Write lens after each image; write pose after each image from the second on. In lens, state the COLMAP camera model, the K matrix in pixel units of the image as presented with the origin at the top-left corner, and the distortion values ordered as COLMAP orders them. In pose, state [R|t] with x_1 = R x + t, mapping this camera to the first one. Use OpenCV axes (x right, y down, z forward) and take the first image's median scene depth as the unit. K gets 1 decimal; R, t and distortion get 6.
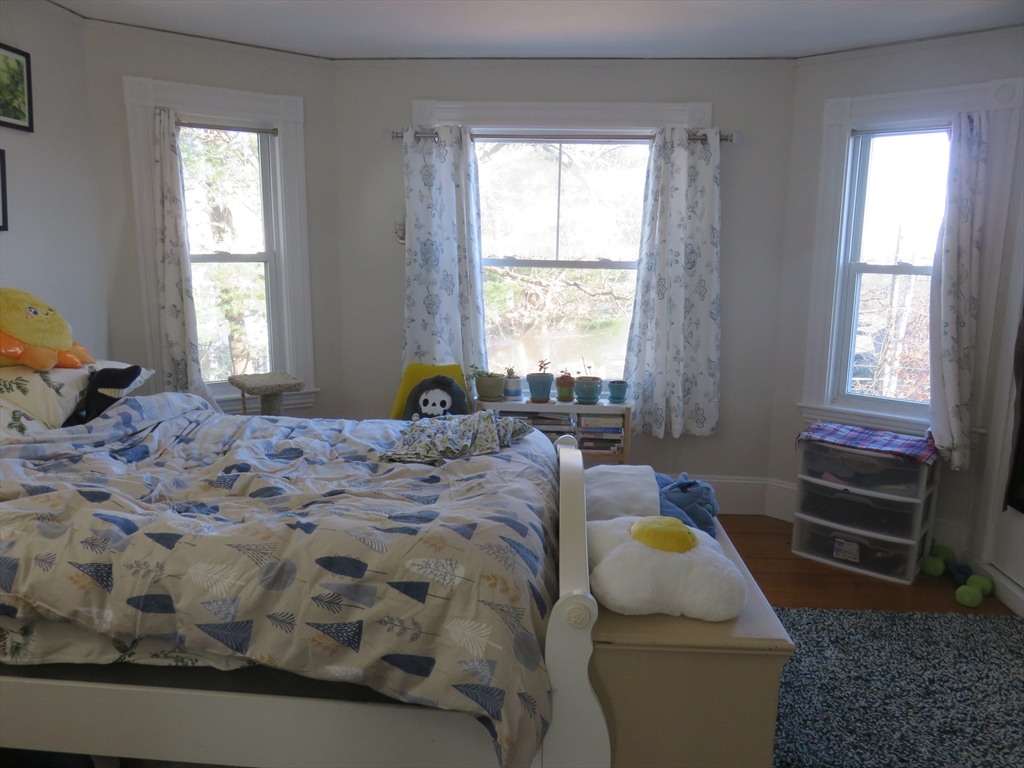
lens RADIAL K [[775.0, 0, 514.2], [0, 775.0, 382.8], [0, 0, 1]] dist [-0.007136, 0.010709]
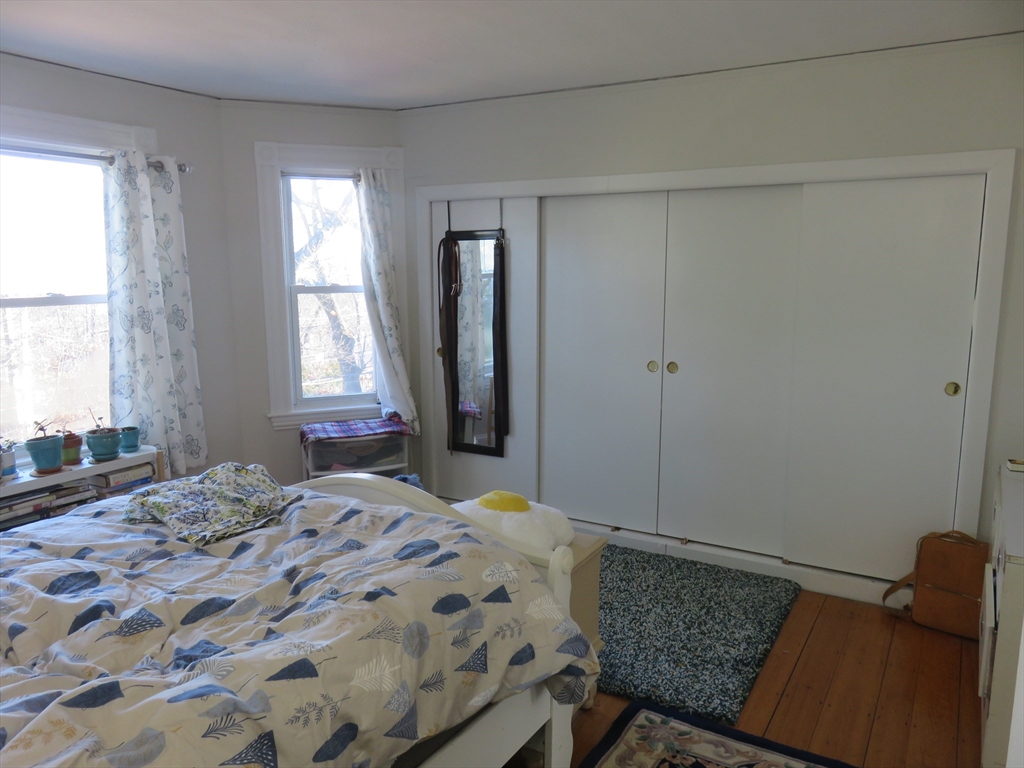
lens RADIAL K [[775.0, 0, 507.6], [0, 775.0, 383.2], [0, 0, 1]] dist [-0.007136, 0.010709]
pose [[0.464928, -0.153994, 0.871853, -0.445284], [0.173003, 0.981575, 0.081118, -0.050380], [-0.868281, 0.113119, 0.483004, 0.180342]]
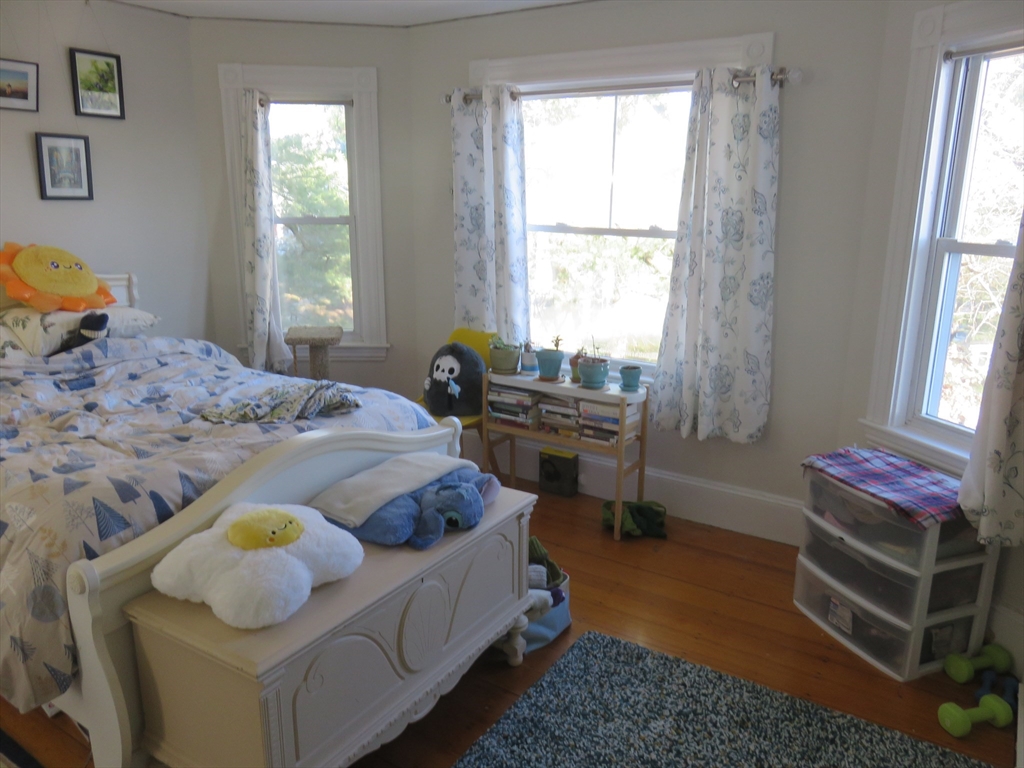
lens RADIAL K [[775.0, 0, 509.7], [0, 775.0, 384.2], [0, 0, 1]] dist [-0.007136, 0.010709]
pose [[0.868513, 0.114150, -0.482342, 0.452205], [-0.085097, 0.993011, 0.081777, -0.043890], [0.488306, -0.029978, 0.872157, 0.161050]]
